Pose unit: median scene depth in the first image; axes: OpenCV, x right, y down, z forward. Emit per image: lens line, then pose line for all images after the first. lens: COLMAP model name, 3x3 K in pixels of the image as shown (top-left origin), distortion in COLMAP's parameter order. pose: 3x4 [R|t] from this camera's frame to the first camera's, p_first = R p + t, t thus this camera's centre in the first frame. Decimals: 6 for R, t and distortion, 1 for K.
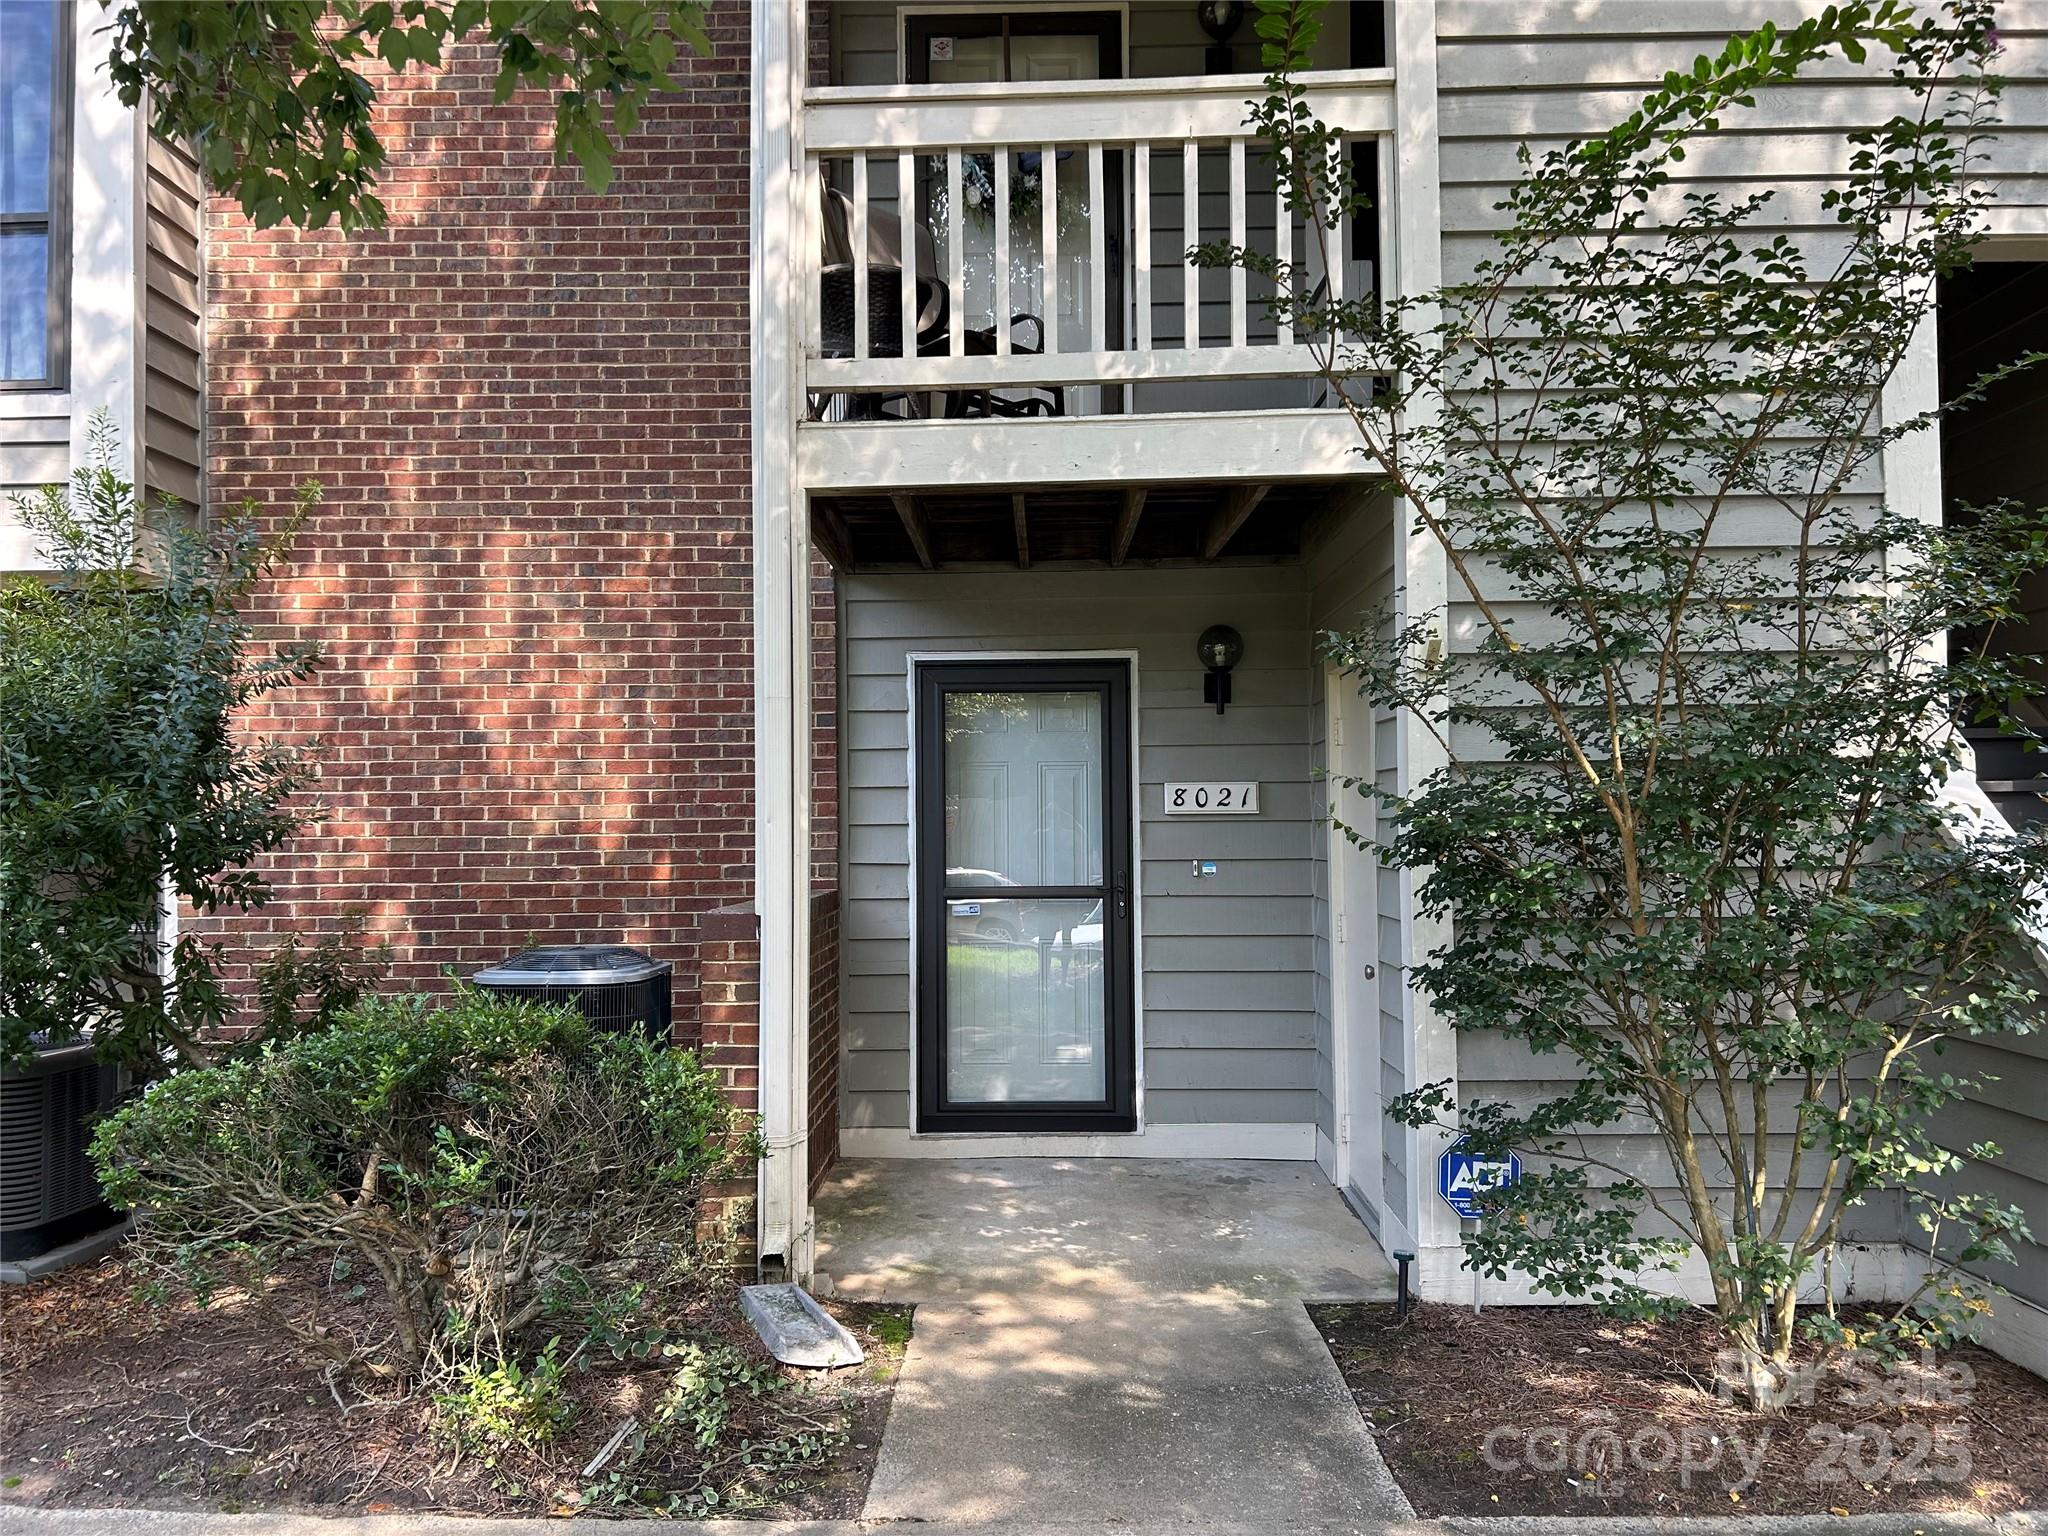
lens RADIAL K [[1539.0, 0, 1030.2], [0, 1539.0, 771.1], [0, 0, 1]] dist [0.066322, -0.081390]
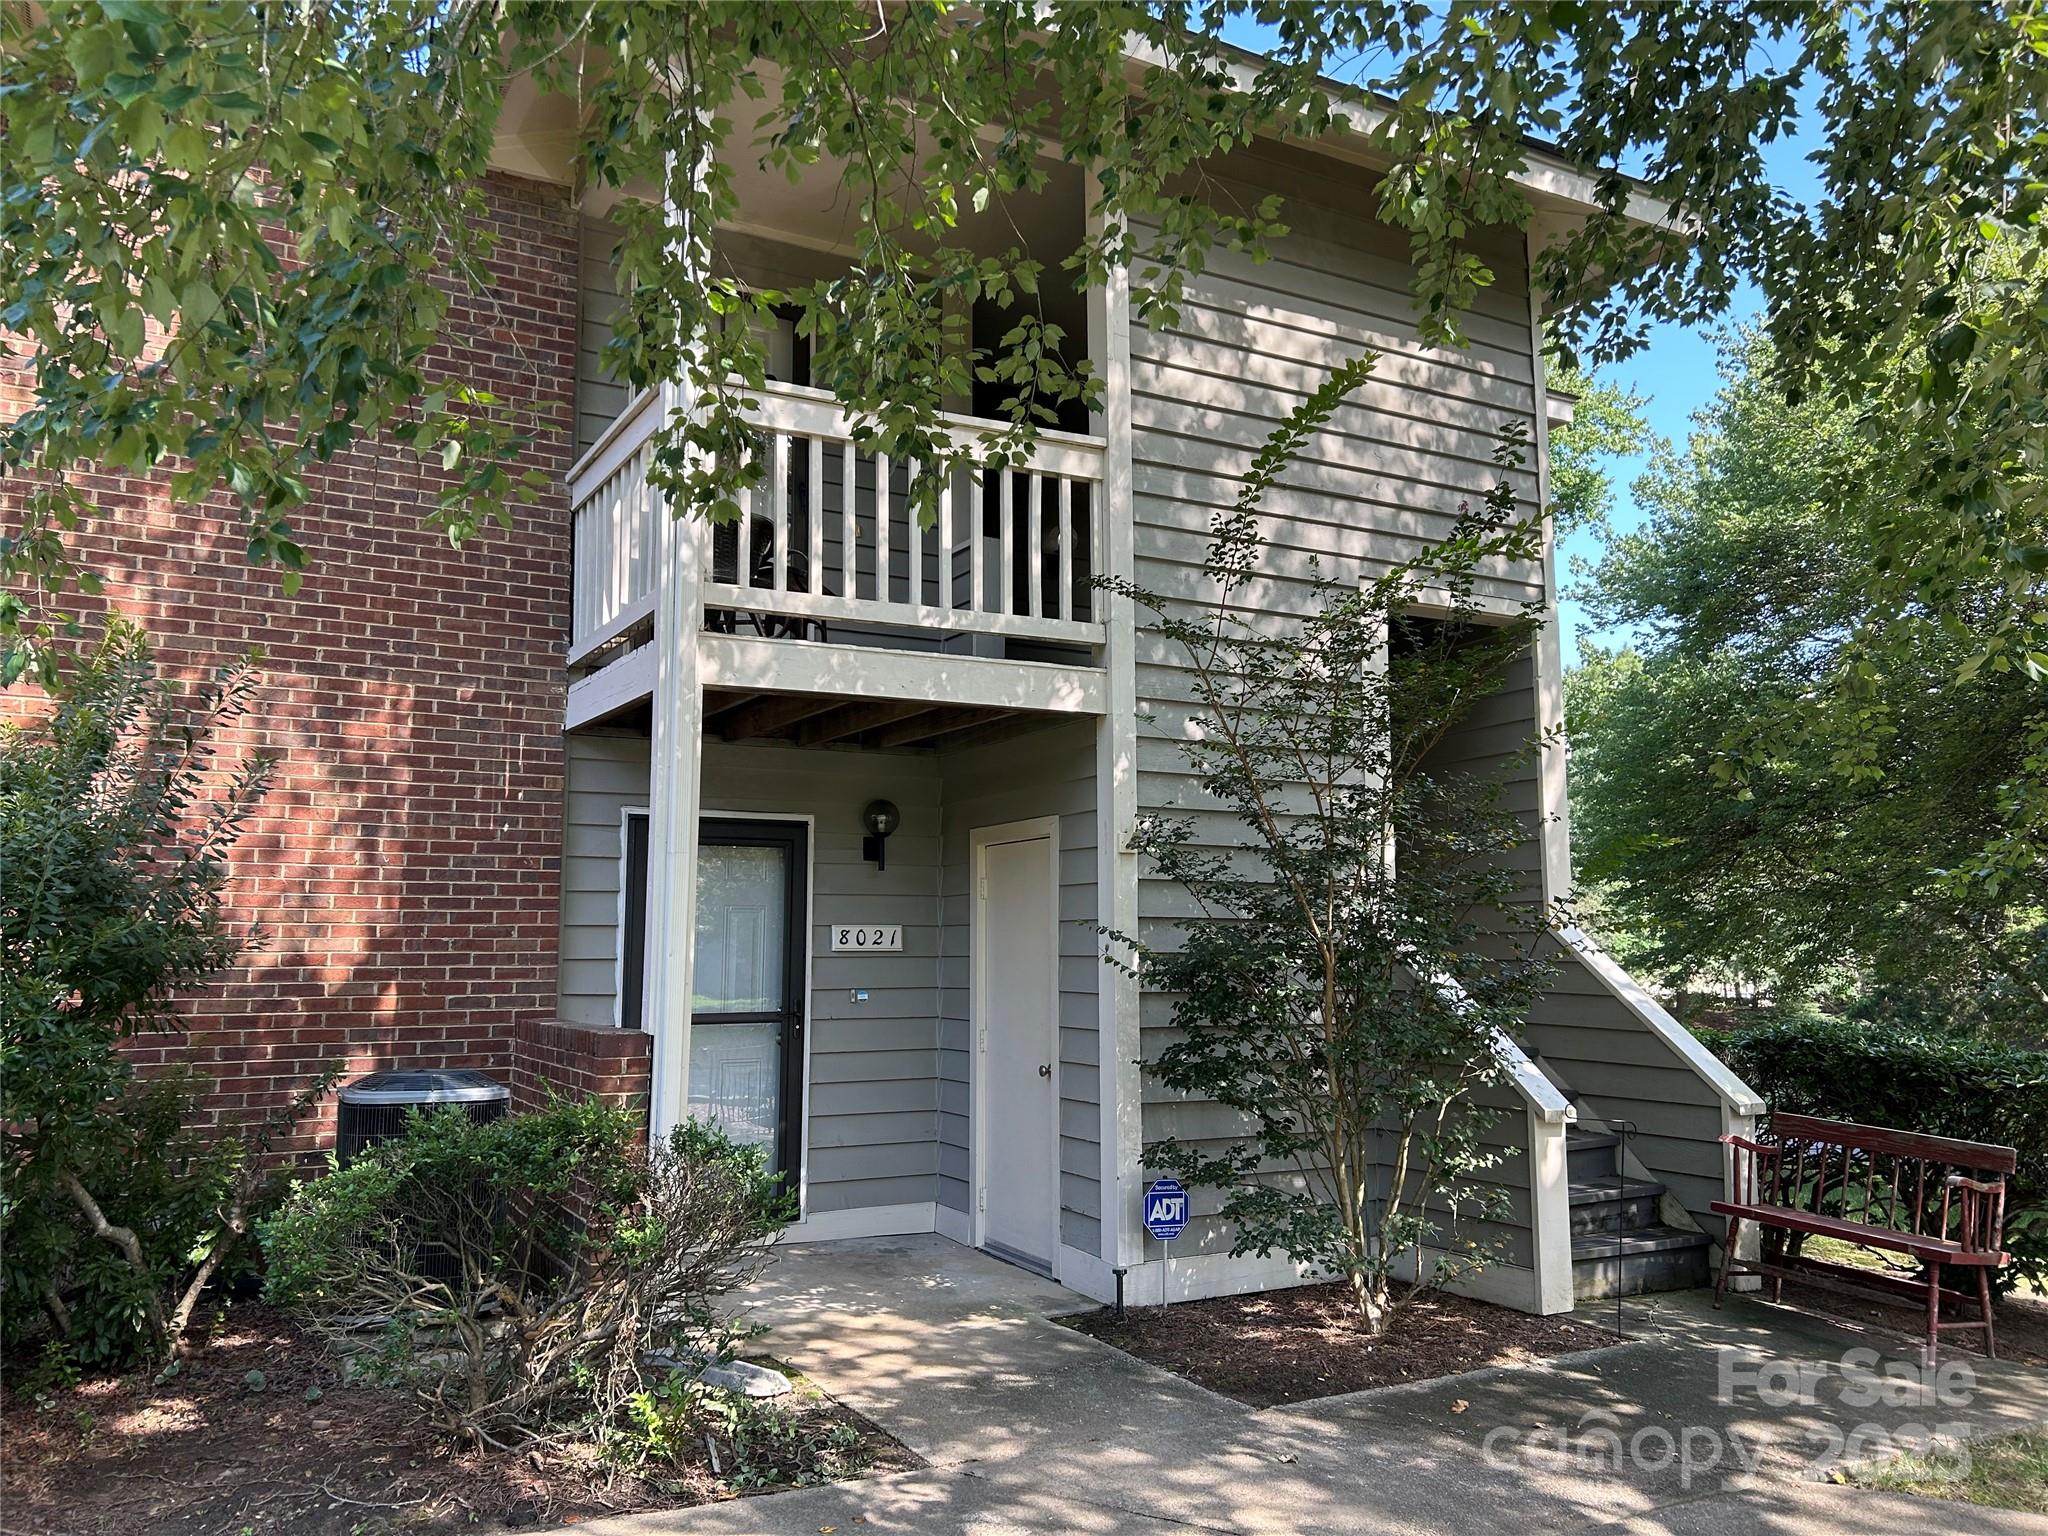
lens RADIAL K [[1539.0, 0, 1027.6], [0, 1539.0, 762.5], [0, 0, 1]] dist [0.066322, -0.081390]
pose [[0.870262, 0.069594, 0.487648, -0.384150], [-0.024428, 0.994849, -0.098383, -0.004213], [-0.491982, 0.073706, 0.867479, -0.146684]]
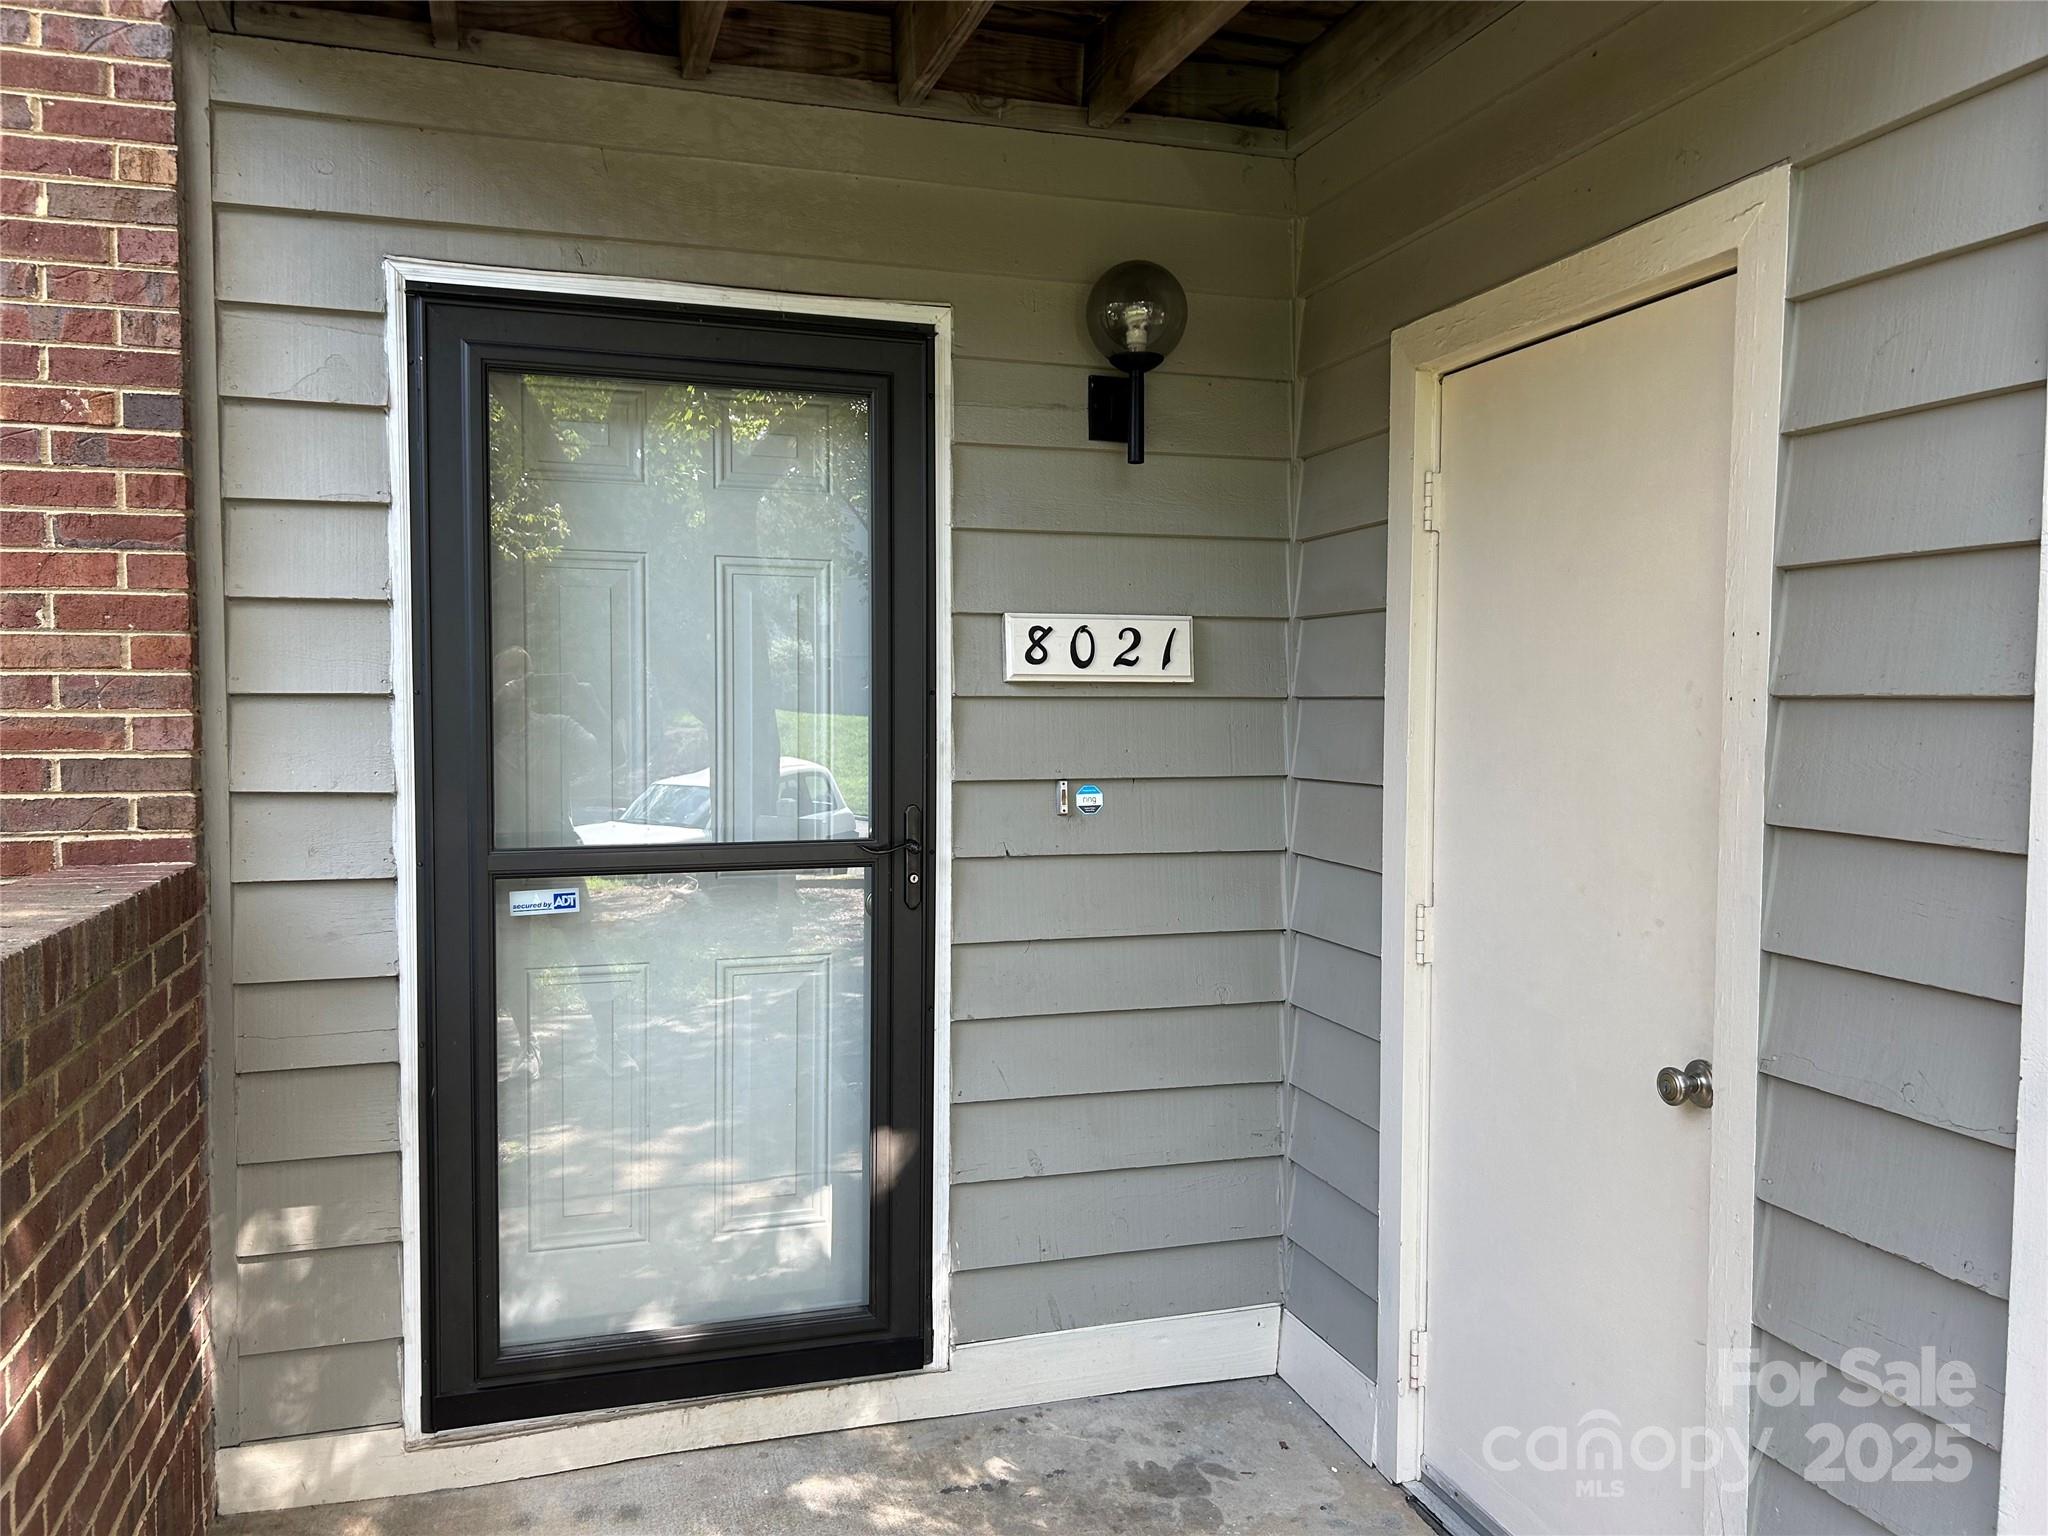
lens RADIAL K [[1539.0, 0, 1028.7], [0, 1539.0, 782.4], [0, 0, 1]] dist [0.066322, -0.081390]
pose [[0.946709, -0.003035, 0.322076, -0.053273], [-0.025170, 0.996201, 0.083370, 0.019669], [-0.321106, -0.087033, 0.943036, 0.565140]]
